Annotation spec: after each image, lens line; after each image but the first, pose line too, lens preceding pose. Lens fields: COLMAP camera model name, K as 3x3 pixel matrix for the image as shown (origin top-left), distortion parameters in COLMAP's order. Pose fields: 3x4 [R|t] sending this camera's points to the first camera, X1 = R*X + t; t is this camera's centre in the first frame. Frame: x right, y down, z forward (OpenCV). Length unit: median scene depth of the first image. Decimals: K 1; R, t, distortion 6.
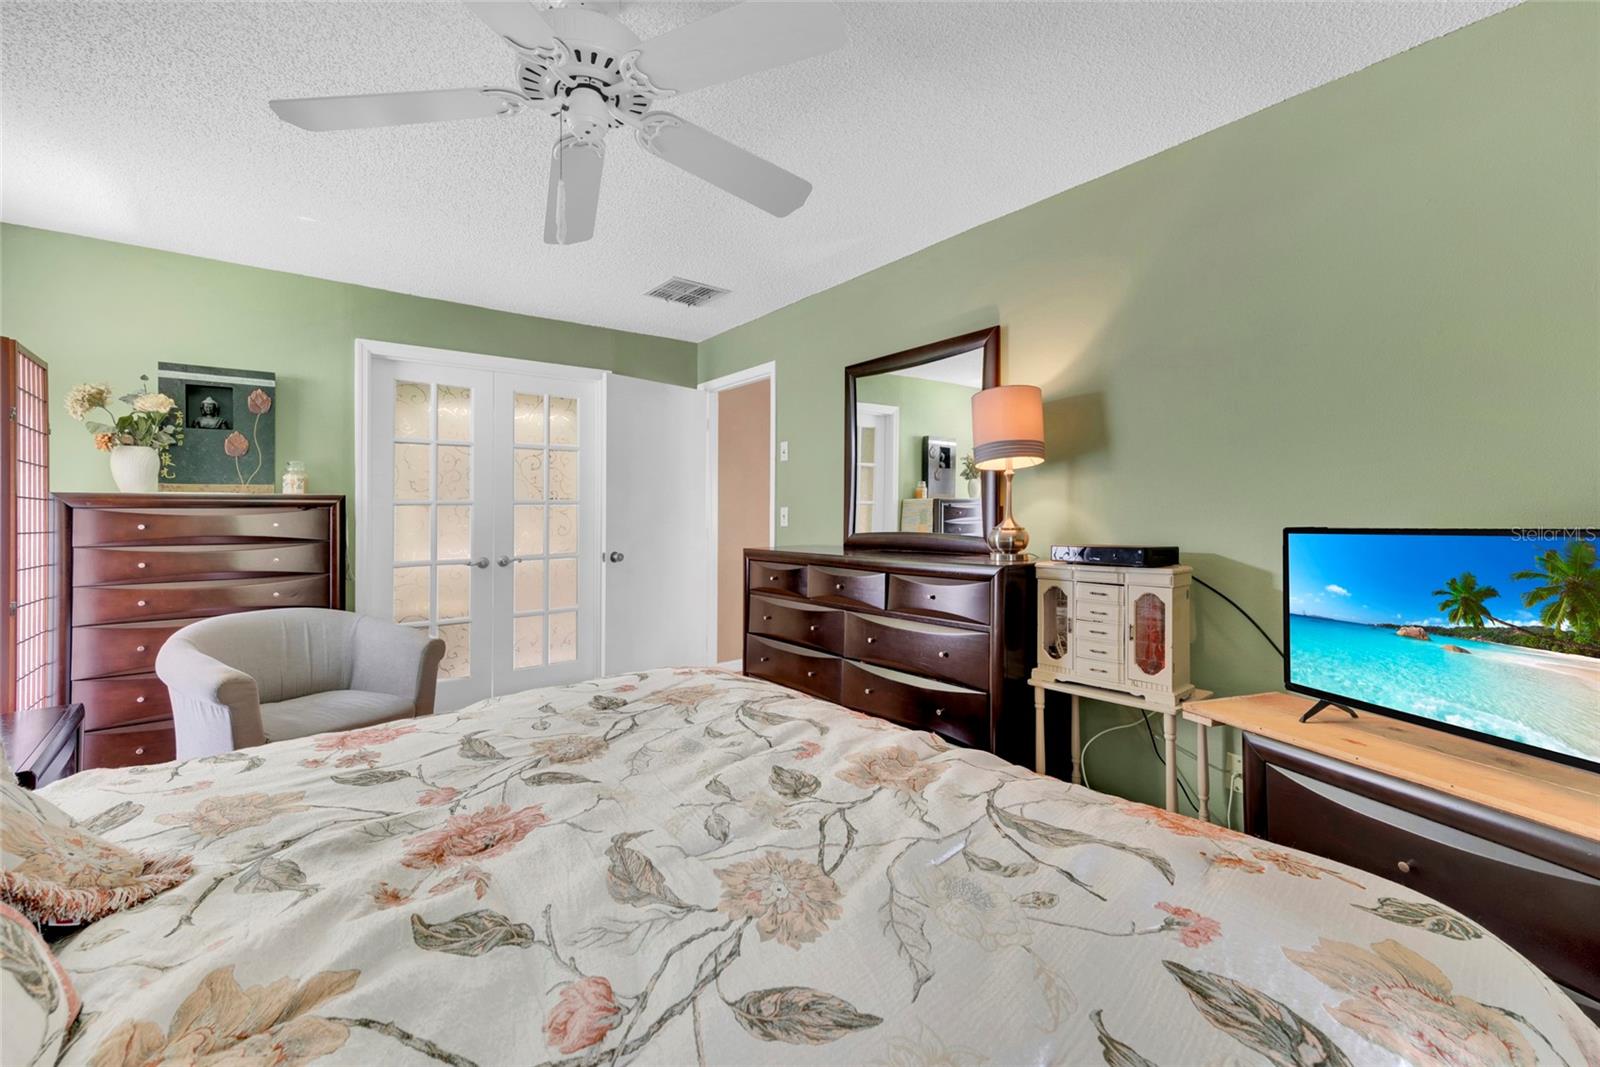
lens RADIAL K [[663.1, 0, 804.3], [0, 663.1, 490.1], [0, 0, 1]] dist [0.001085, 0.001002]
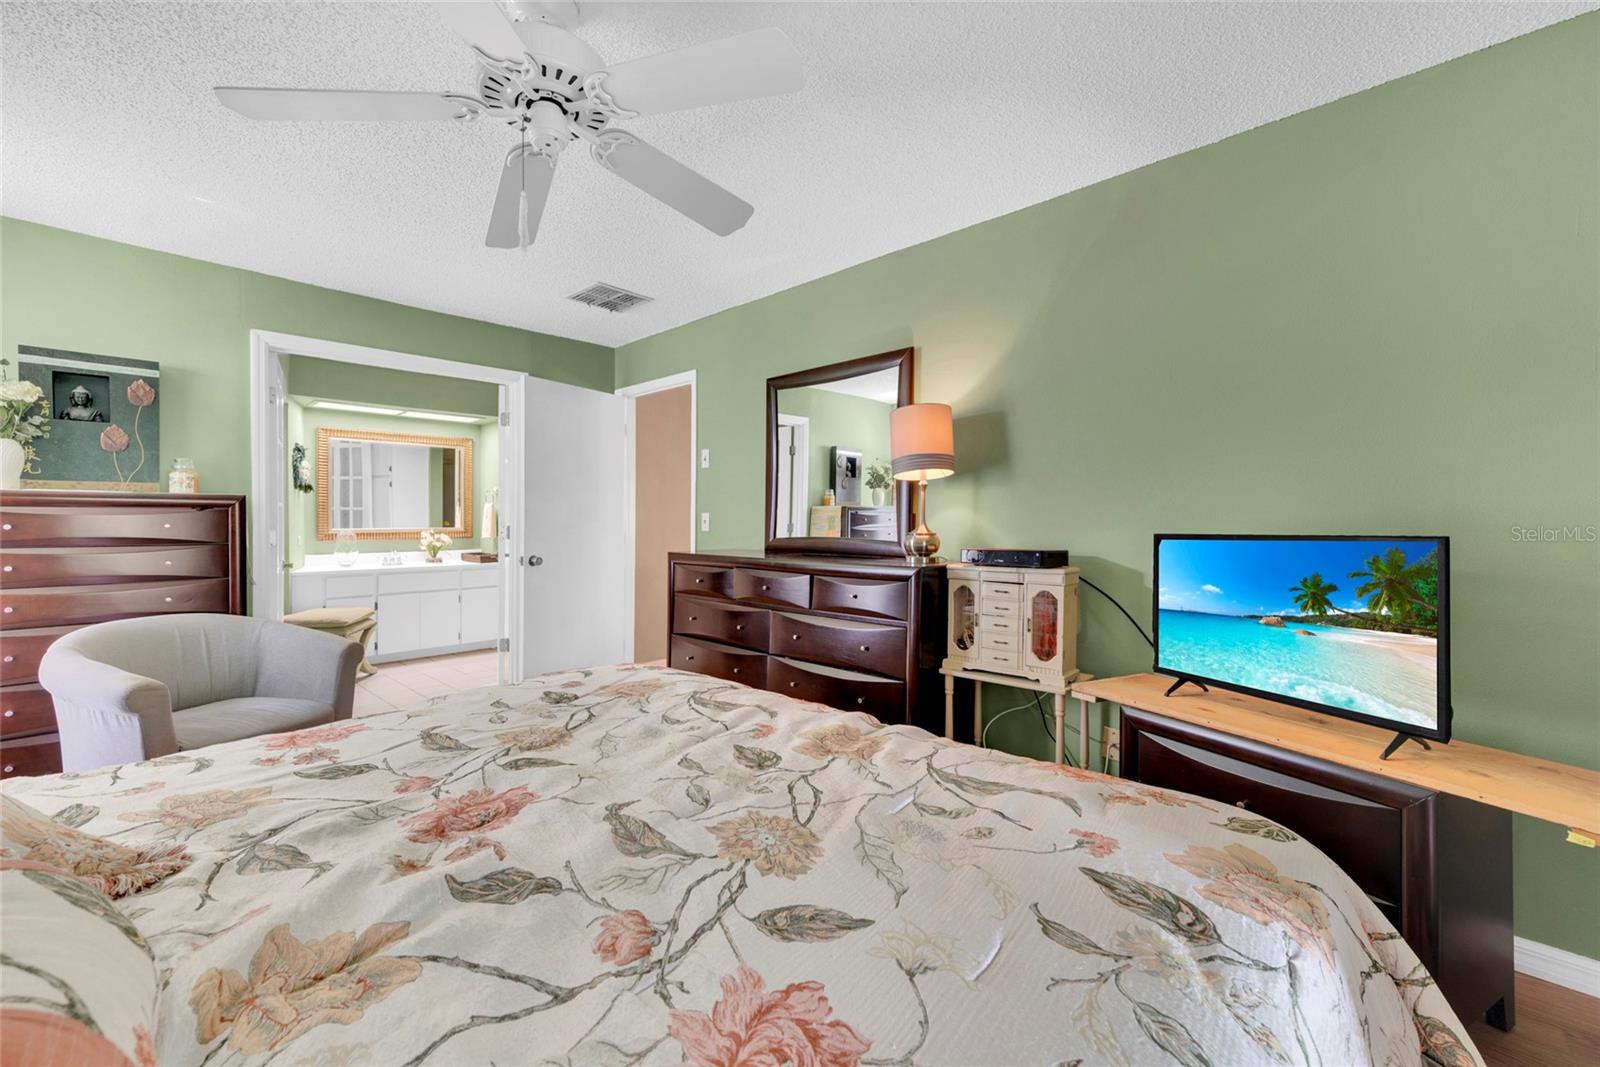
lens RADIAL K [[641.6, 0, 803.4], [0, 641.6, 516.3], [0, 0, 1]] dist [-0.000458, 0.000300]
pose [[0.990836, 0.009873, 0.134712, -0.069162], [-0.013934, 0.999475, 0.029239, 0.000079], [-0.134352, -0.030848, 0.990453, -0.058361]]
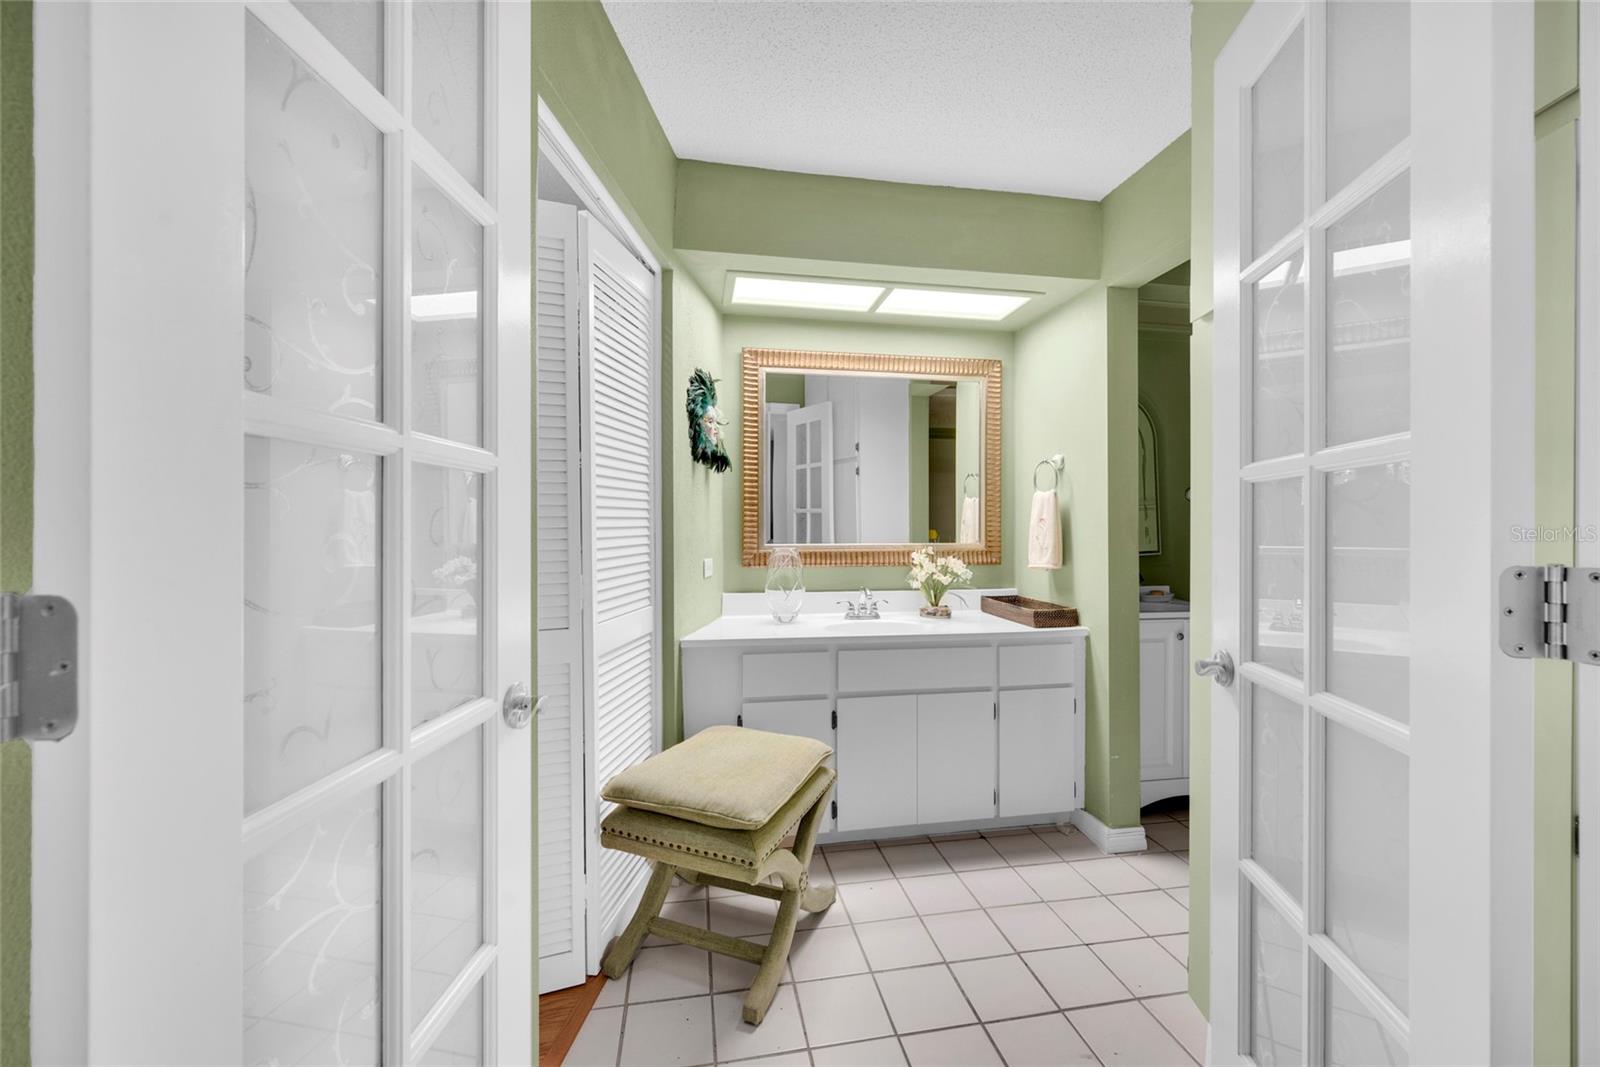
lens RADIAL K [[641.6, 0, 803.4], [0, 641.6, 516.3], [0, 0, 1]] dist [-0.000458, 0.000300]
pose [[0.871168, 0.004740, -0.490963, -0.941040], [0.004132, 0.999847, 0.016986, 0.078700], [0.490969, -0.016827, 0.871015, 1.768810]]
